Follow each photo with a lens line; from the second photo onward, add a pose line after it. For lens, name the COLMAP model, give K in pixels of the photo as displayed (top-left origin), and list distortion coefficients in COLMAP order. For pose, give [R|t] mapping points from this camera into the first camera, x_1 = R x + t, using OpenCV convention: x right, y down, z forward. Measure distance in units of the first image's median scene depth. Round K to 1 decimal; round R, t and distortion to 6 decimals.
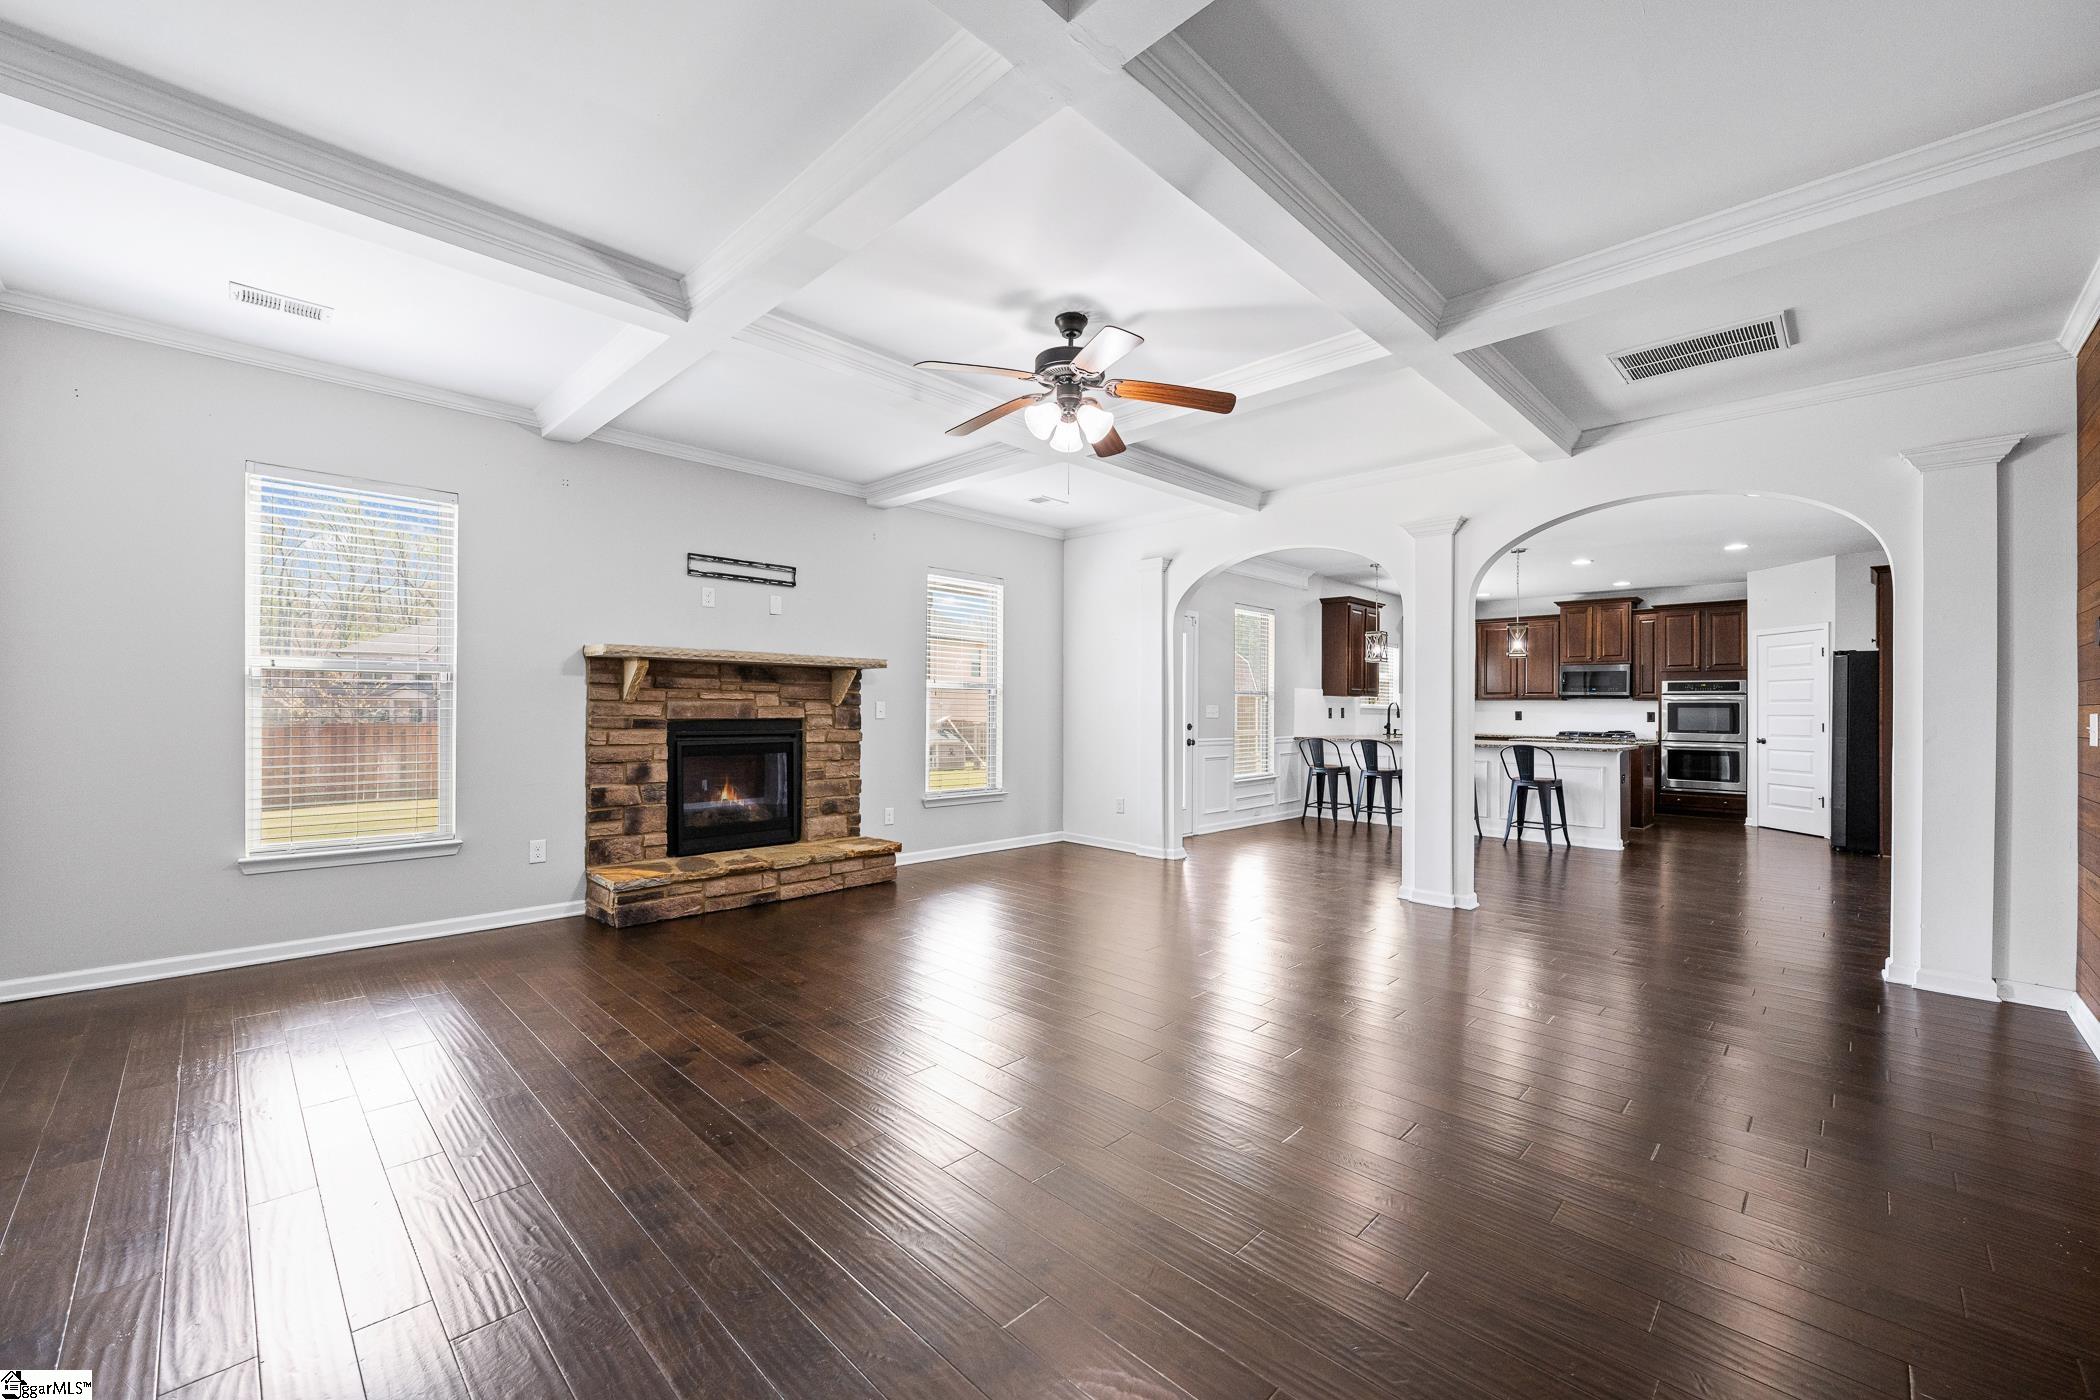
lens RADIAL K [[841.1, 0, 1052.7], [0, 841.1, 691.7], [0, 0, 1]] dist [0.002222, -0.000007]
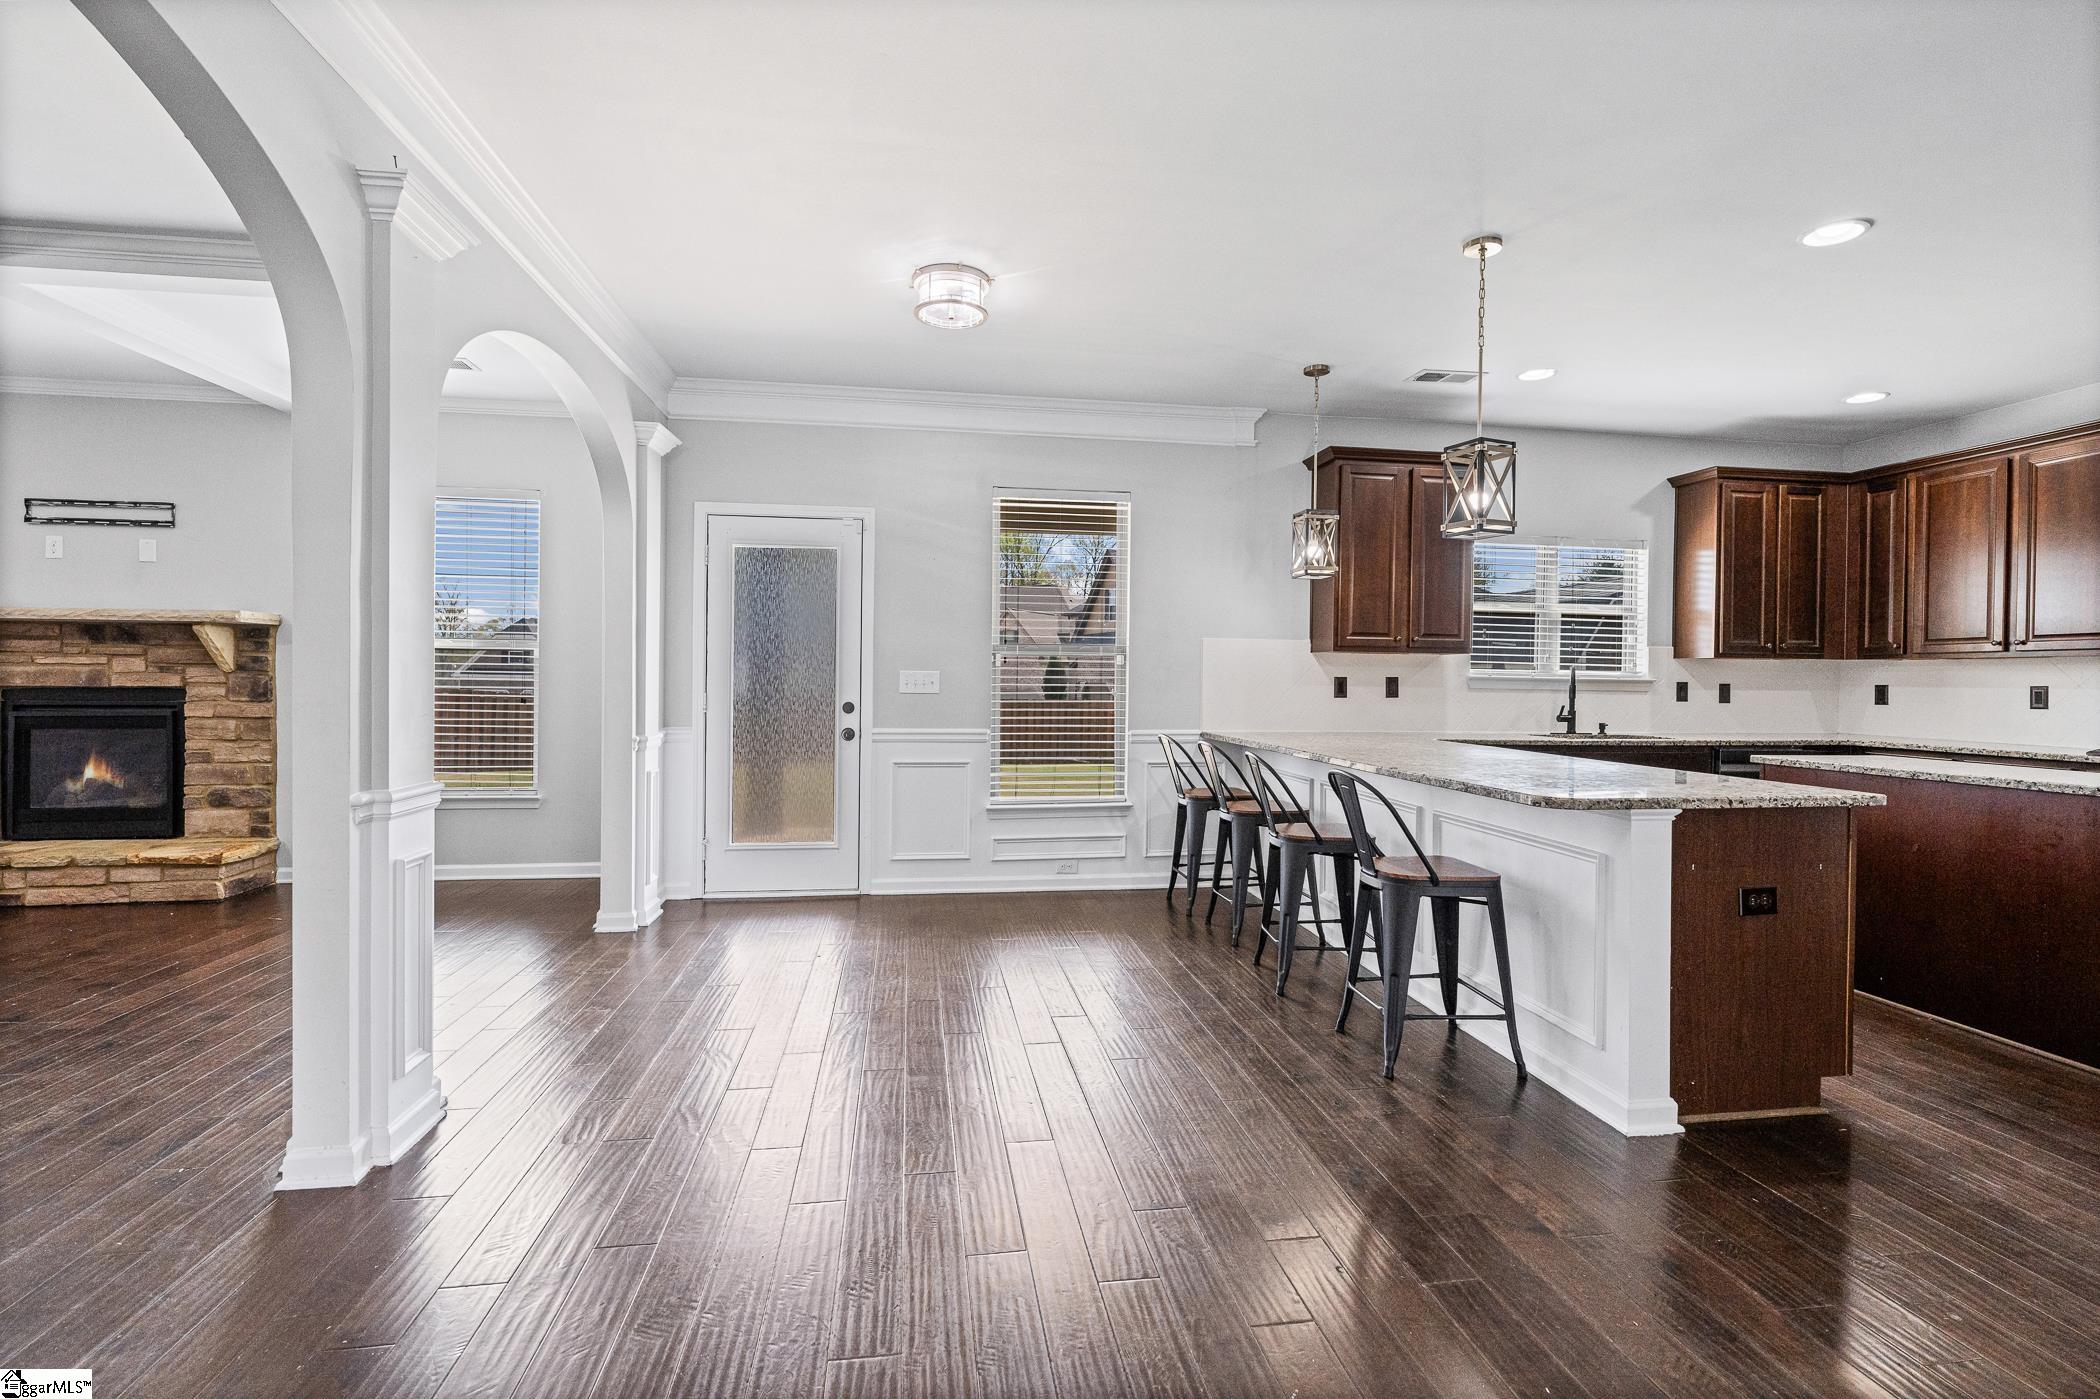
lens RADIAL K [[928.4, 0, 1048.0], [0, 928.4, 679.7], [0, 0, 1]] dist [-0.002569, 0.000288]
pose [[0.796367, -0.002062, -0.604810, 0.909767], [0.009957, 0.999903, 0.009702, 0.023964], [0.604731, -0.013749, 0.796311, 0.785900]]
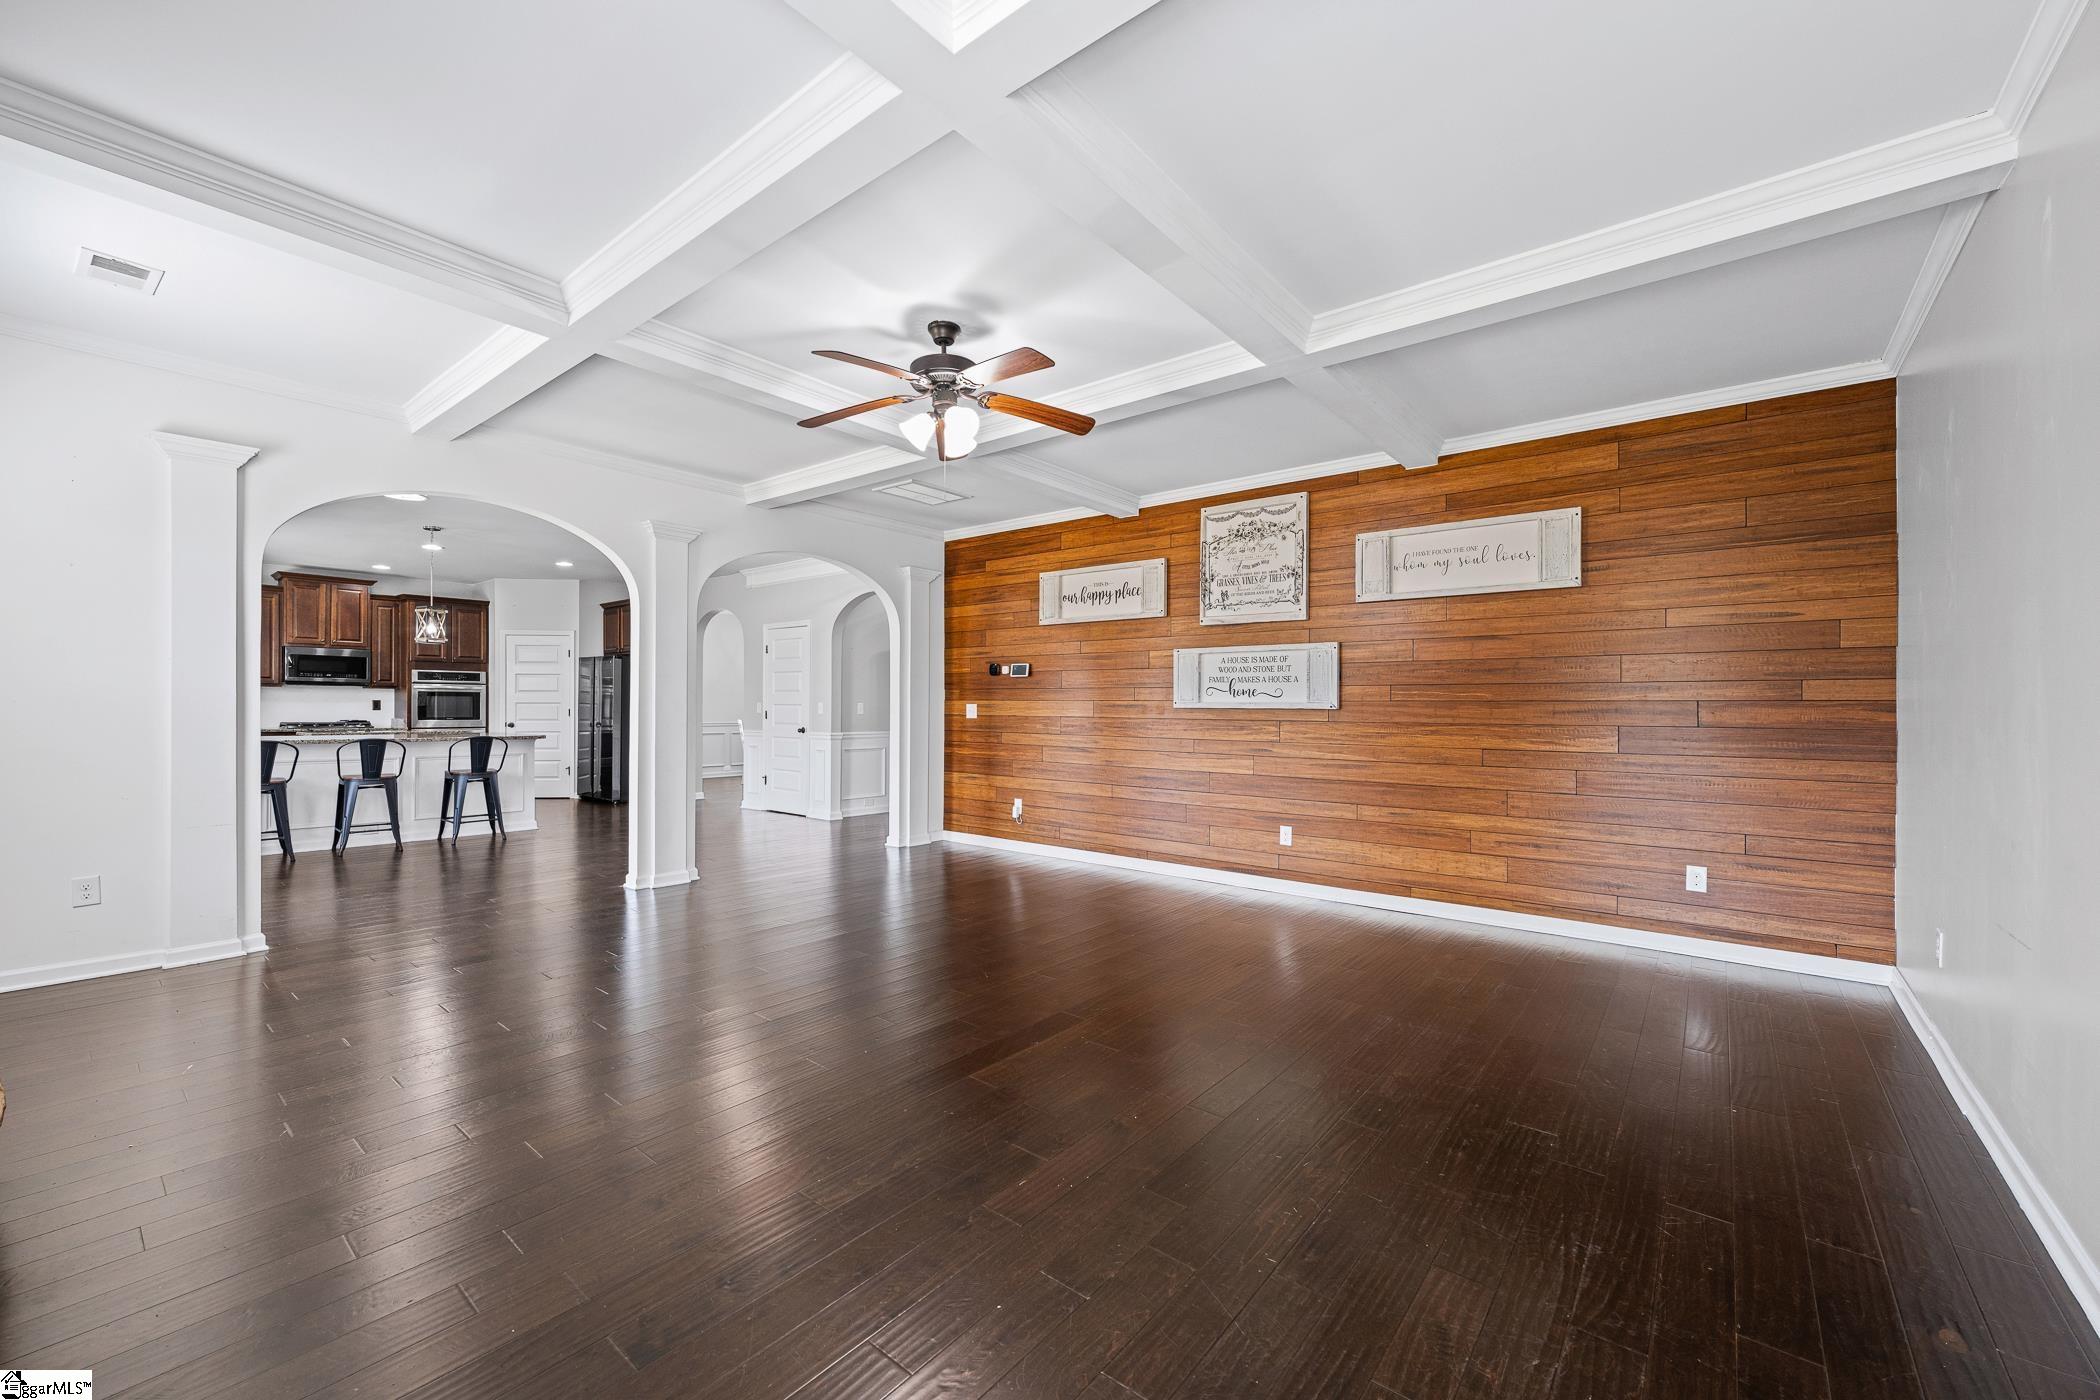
lens RADIAL K [[841.1, 0, 1032.5], [0, 841.1, 706.2], [0, 0, 1]] dist [0.002222, -0.000007]
pose [[-0.084262, -0.012694, 0.996363, -0.611212], [-0.027069, 0.999579, 0.010446, 0.000353], [-0.996076, -0.026090, -0.084570, 0.589771]]
